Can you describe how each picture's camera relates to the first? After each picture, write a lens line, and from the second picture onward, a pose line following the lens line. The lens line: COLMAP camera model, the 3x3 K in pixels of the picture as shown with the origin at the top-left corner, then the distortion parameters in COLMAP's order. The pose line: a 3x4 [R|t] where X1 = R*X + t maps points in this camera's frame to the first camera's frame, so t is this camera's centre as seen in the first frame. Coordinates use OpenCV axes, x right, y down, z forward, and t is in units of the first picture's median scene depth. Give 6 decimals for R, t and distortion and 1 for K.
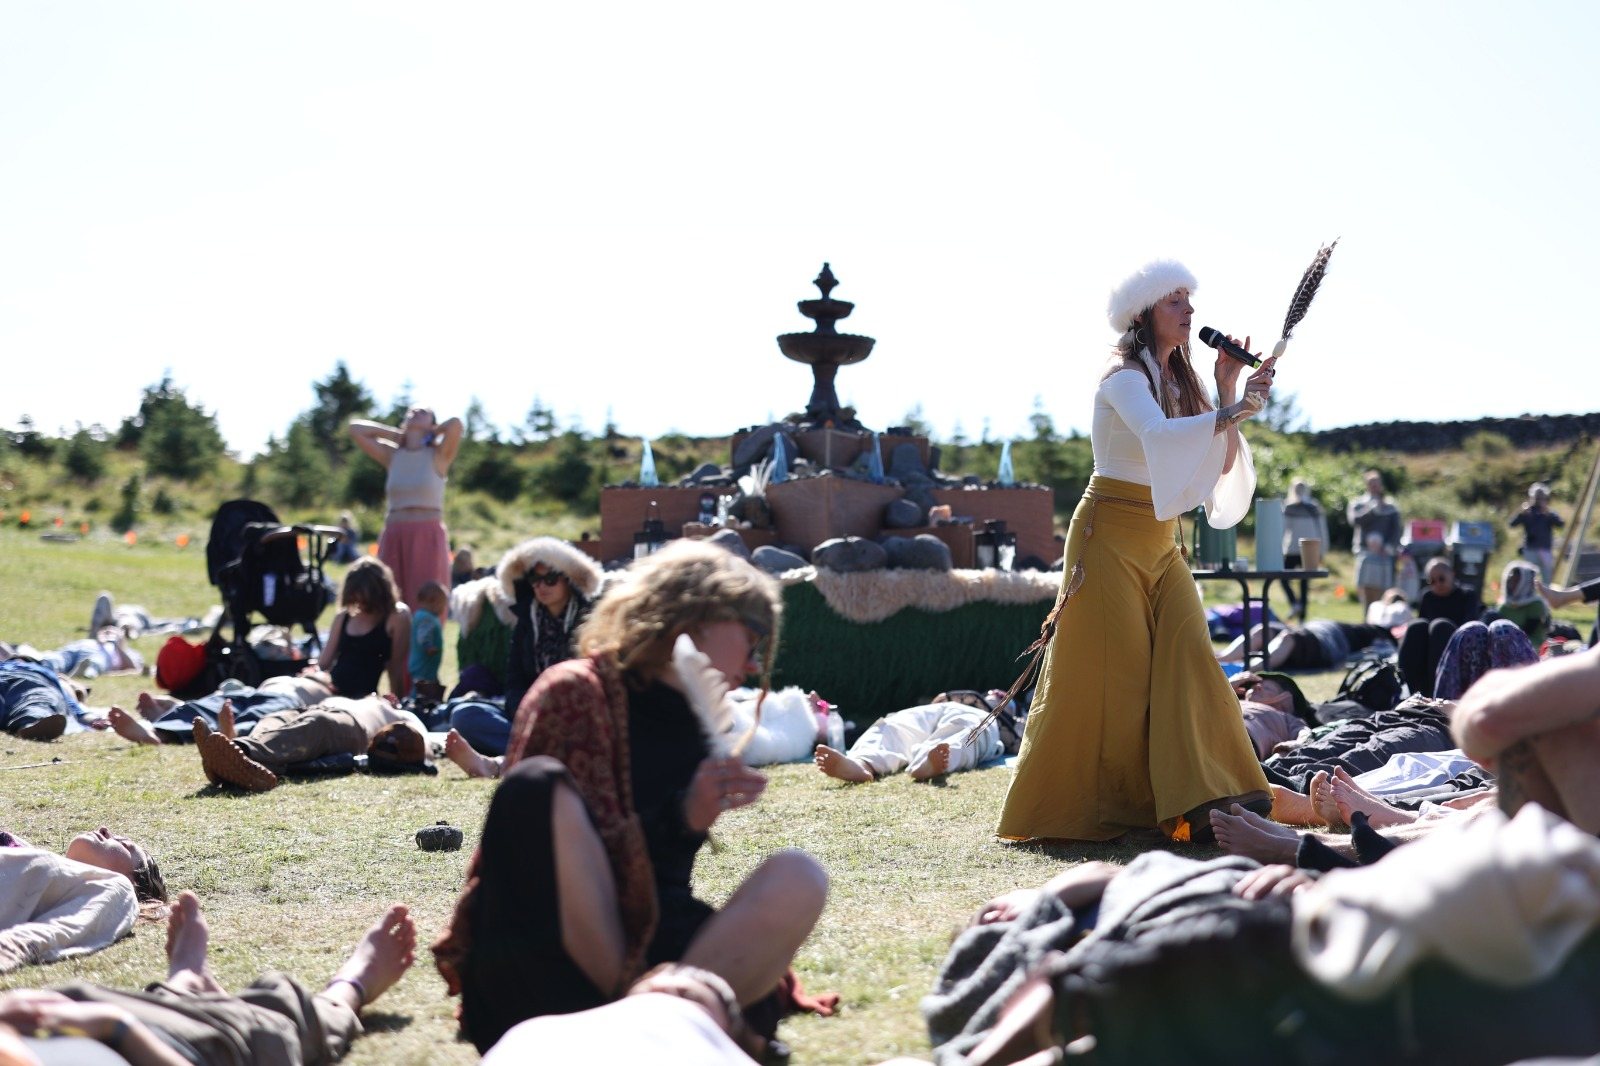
lens RADIAL K [[2388.0, 0, 799.0], [0, 2388.0, 566.4], [0, 0, 1]] dist [-0.131123, 0.521564]
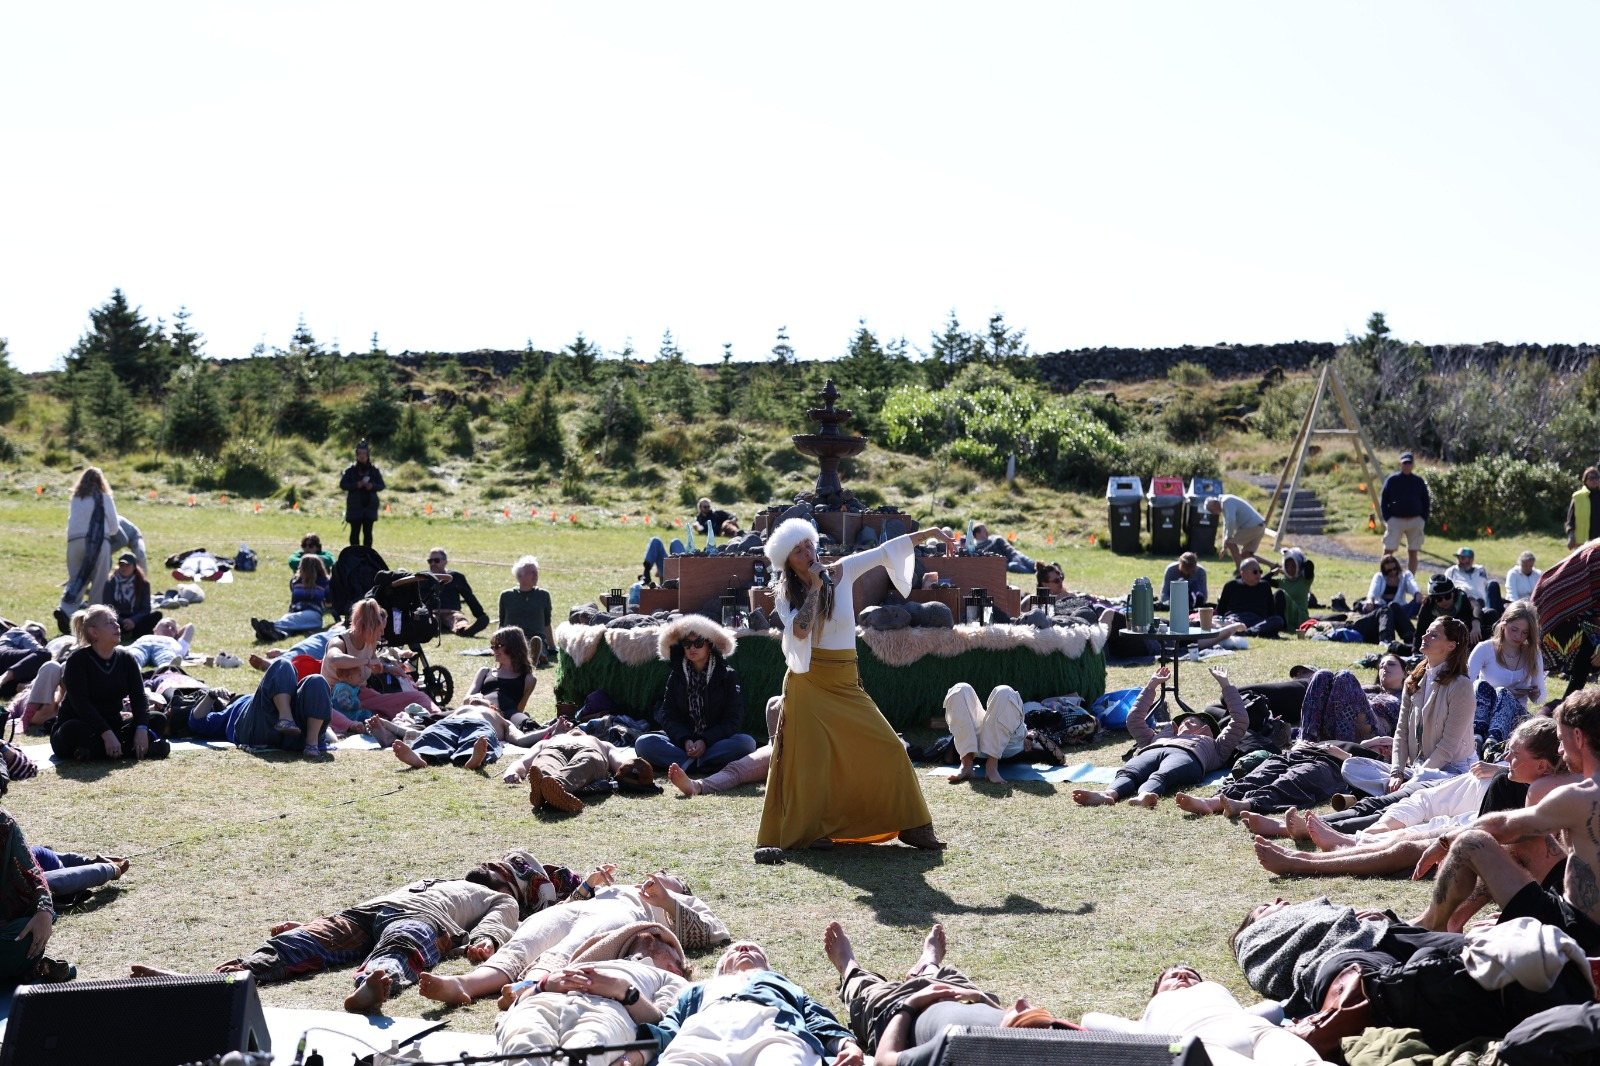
lens RADIAL K [[2388.0, 0, 799.0], [0, 2388.0, 566.4], [0, 0, 1]] dist [-0.131123, 0.521564]
pose [[0.990932, -0.004231, 0.134294, -0.104651], [-0.002389, 0.998791, 0.049098, -0.049706], [-0.134340, -0.048974, 0.989724, -0.188667]]
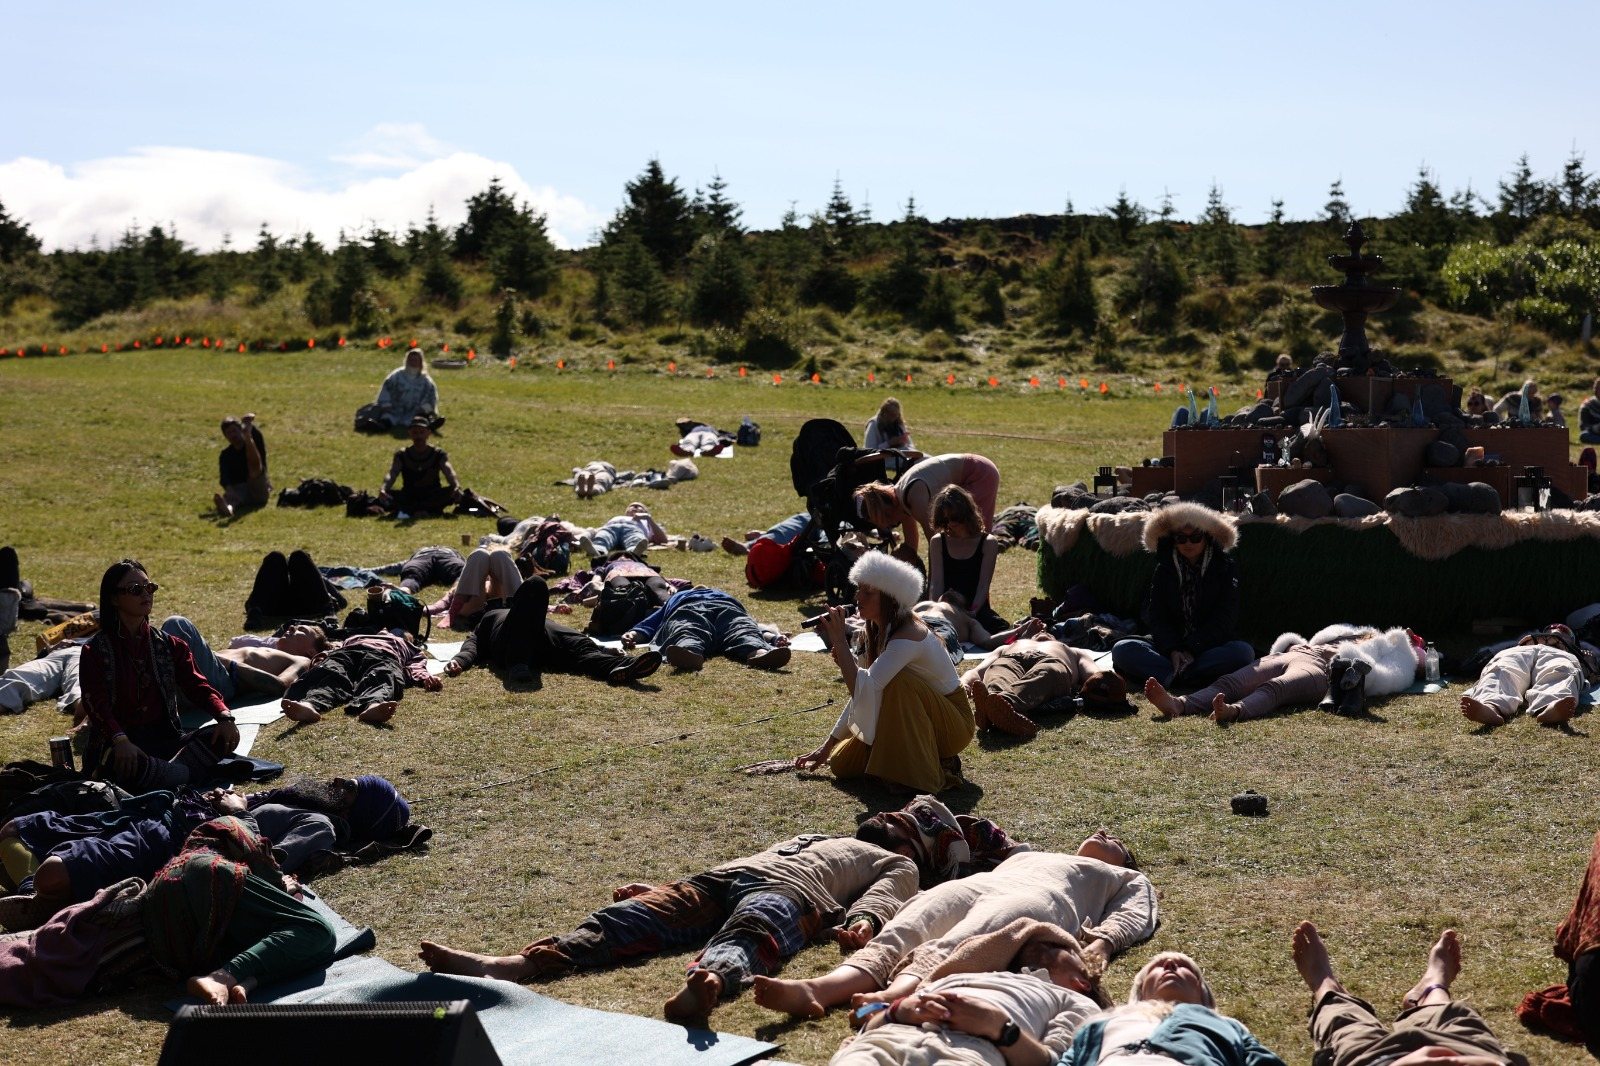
lens RADIAL K [[2388.0, 0, 799.0], [0, 2388.0, 566.4], [0, 0, 1]] dist [-0.131123, 0.521564]
pose [[0.995090, -0.005083, -0.098840, -0.079993], [0.015203, 0.994678, 0.101903, -0.046365], [0.097796, -0.102905, 0.989872, -0.096614]]
